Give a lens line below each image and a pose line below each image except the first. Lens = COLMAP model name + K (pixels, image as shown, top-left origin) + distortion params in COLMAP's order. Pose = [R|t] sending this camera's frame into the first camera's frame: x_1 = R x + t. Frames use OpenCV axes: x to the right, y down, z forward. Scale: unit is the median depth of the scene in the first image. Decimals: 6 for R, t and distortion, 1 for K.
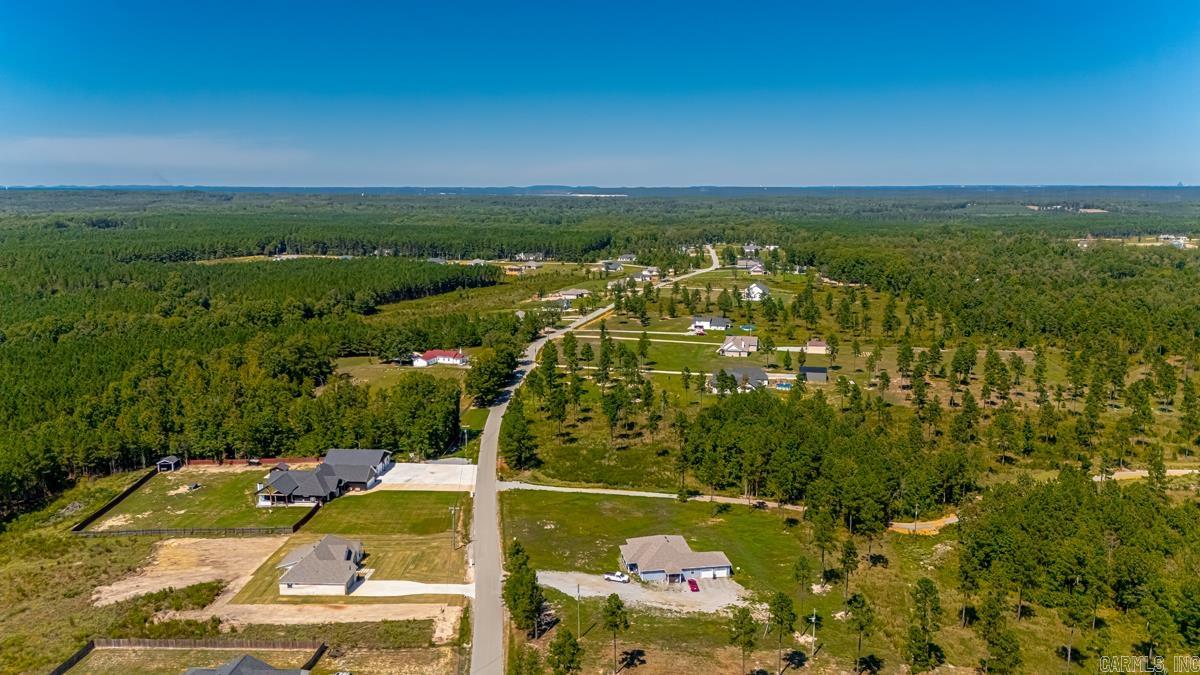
lens RADIAL K [[874.6, 0, 602.3], [0, 874.6, 339.2], [0, 0, 1]] dist [0.097661, -0.124384]
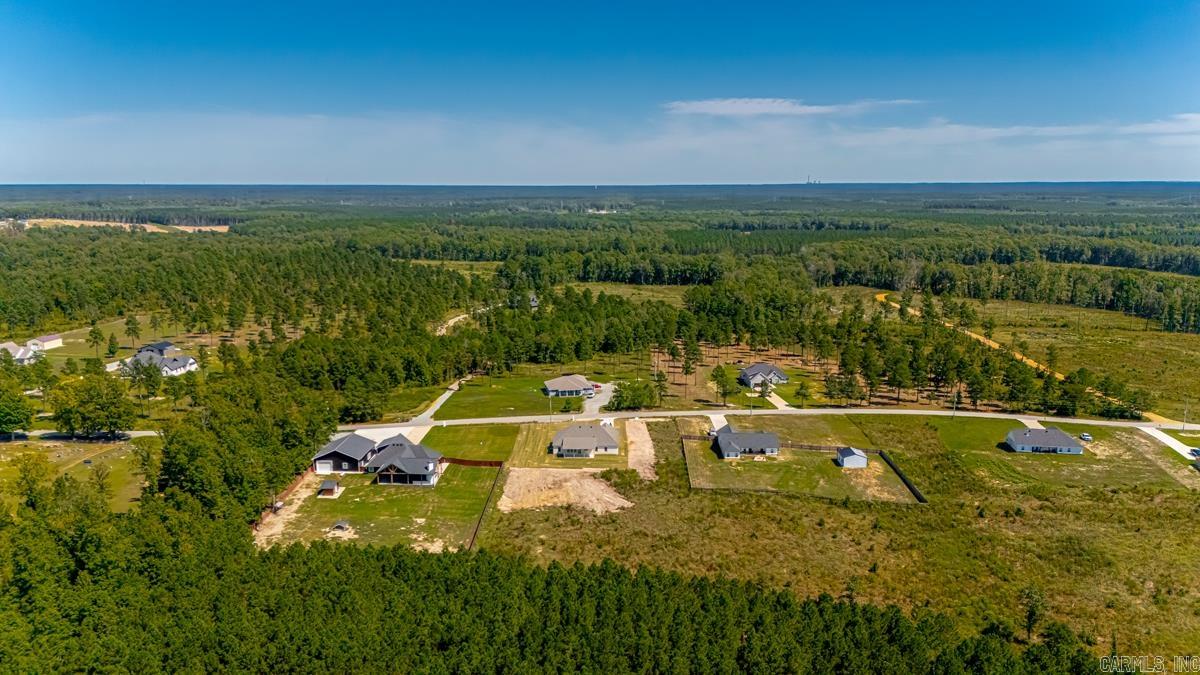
lens RADIAL K [[874.6, 0, 602.3], [0, 874.6, 339.2], [0, 0, 1]] dist [0.097661, -0.124384]
pose [[-0.051701, -0.173327, 0.983506, -1.317792], [0.173786, 0.968236, 0.179772, -0.114889], [-0.983425, 0.180214, -0.019937, 0.784088]]
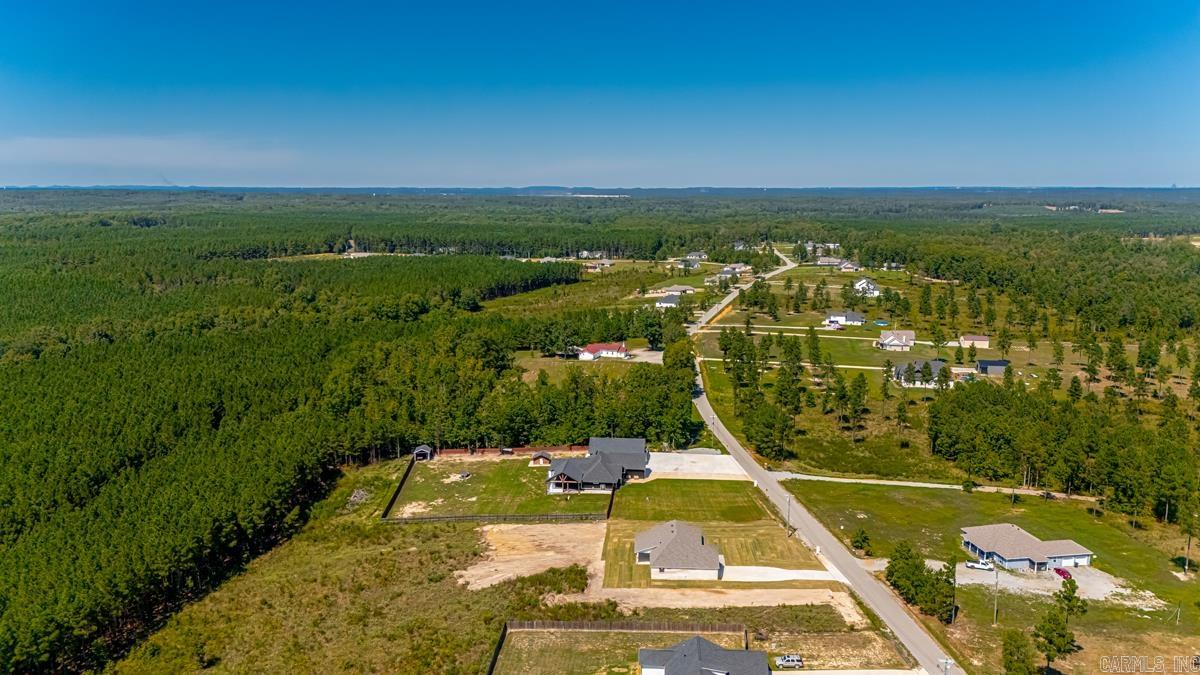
lens RADIAL K [[874.6, 0, 602.3], [0, 874.6, 339.2], [0, 0, 1]] dist [0.097661, -0.124384]
pose [[0.999977, 0.000029, 0.006758, -0.326854], [-0.000021, 0.999999, -0.001176, 0.014177], [-0.006758, 0.001176, 0.999976, 0.004466]]
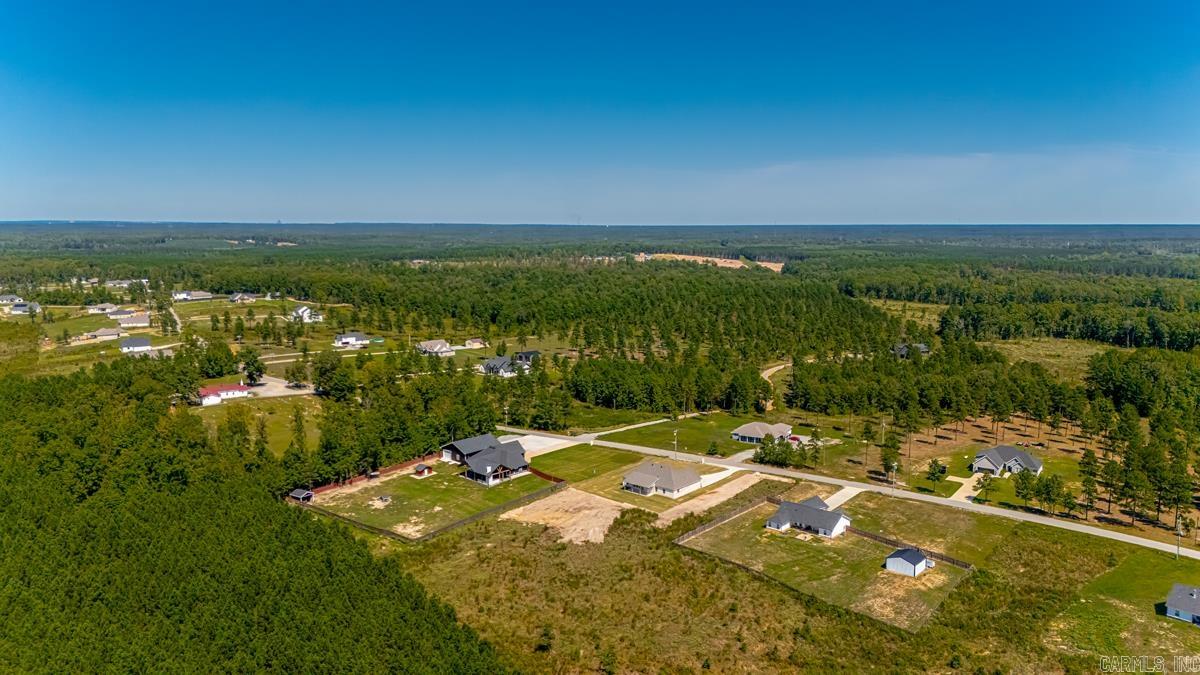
lens RADIAL K [[874.6, 0, 602.3], [0, 874.6, 339.2], [0, 0, 1]] dist [0.097661, -0.124384]
pose [[0.603789, -0.102489, 0.790528, -1.151089], [0.134081, 0.990629, 0.026023, -0.009653], [-0.785787, 0.090282, 0.611872, 0.169970]]
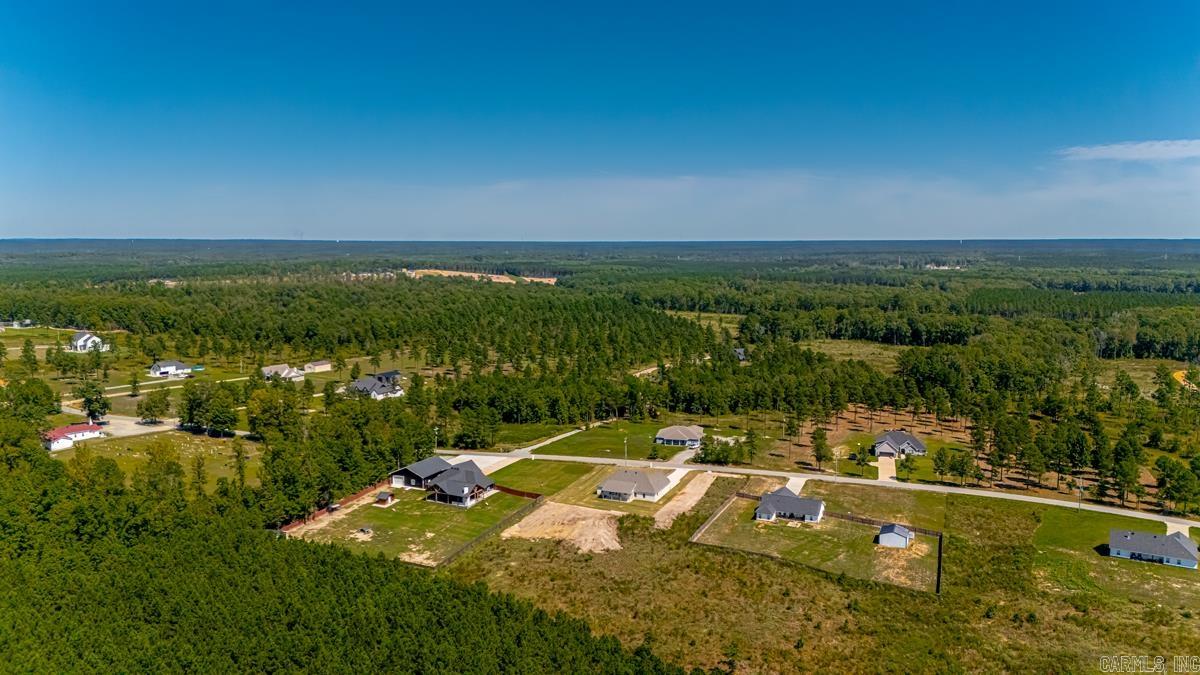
lens RADIAL K [[874.6, 0, 602.3], [0, 874.6, 339.2], [0, 0, 1]] dist [0.097661, -0.124384]
pose [[0.339702, -0.105892, 0.934553, -1.314763], [0.161443, 0.985459, 0.052977, -0.051157], [-0.926574, 0.132881, 0.351857, 0.413896]]
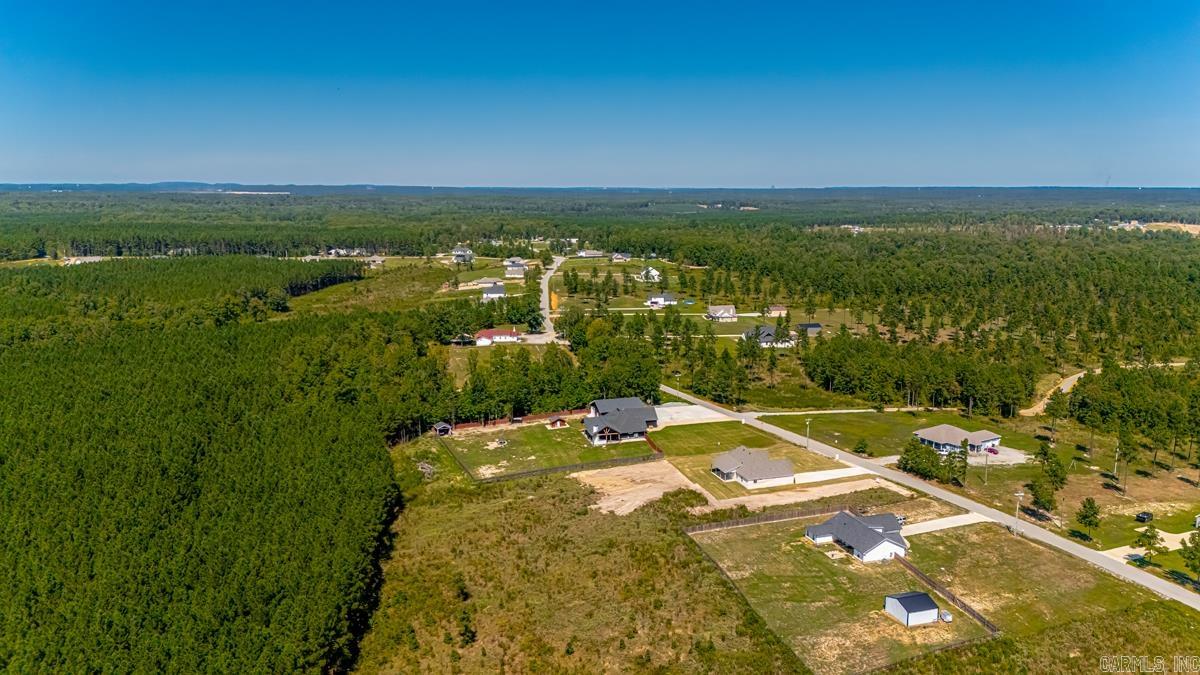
lens RADIAL K [[874.6, 0, 602.3], [0, 874.6, 339.2], [0, 0, 1]] dist [0.097661, -0.124384]
pose [[0.927367, -0.060962, 0.369154, -0.780896], [0.060915, 0.998073, 0.011795, 0.033213], [-0.369162, 0.011549, 0.929293, -0.083060]]
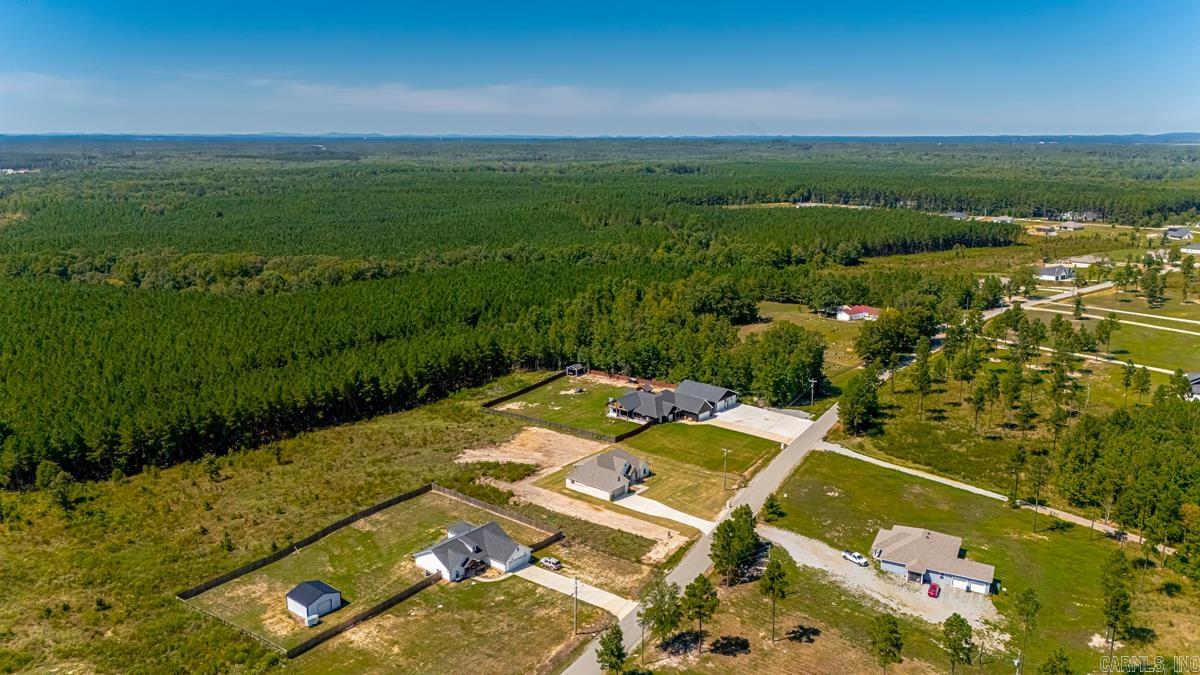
lens RADIAL K [[874.6, 0, 602.3], [0, 874.6, 339.2], [0, 0, 1]] dist [0.097661, -0.124384]
pose [[0.806705, 0.137795, -0.574665, 0.243319], [-0.106043, 0.990405, 0.088621, -0.011171], [0.581362, -0.010552, 0.813576, 0.064921]]
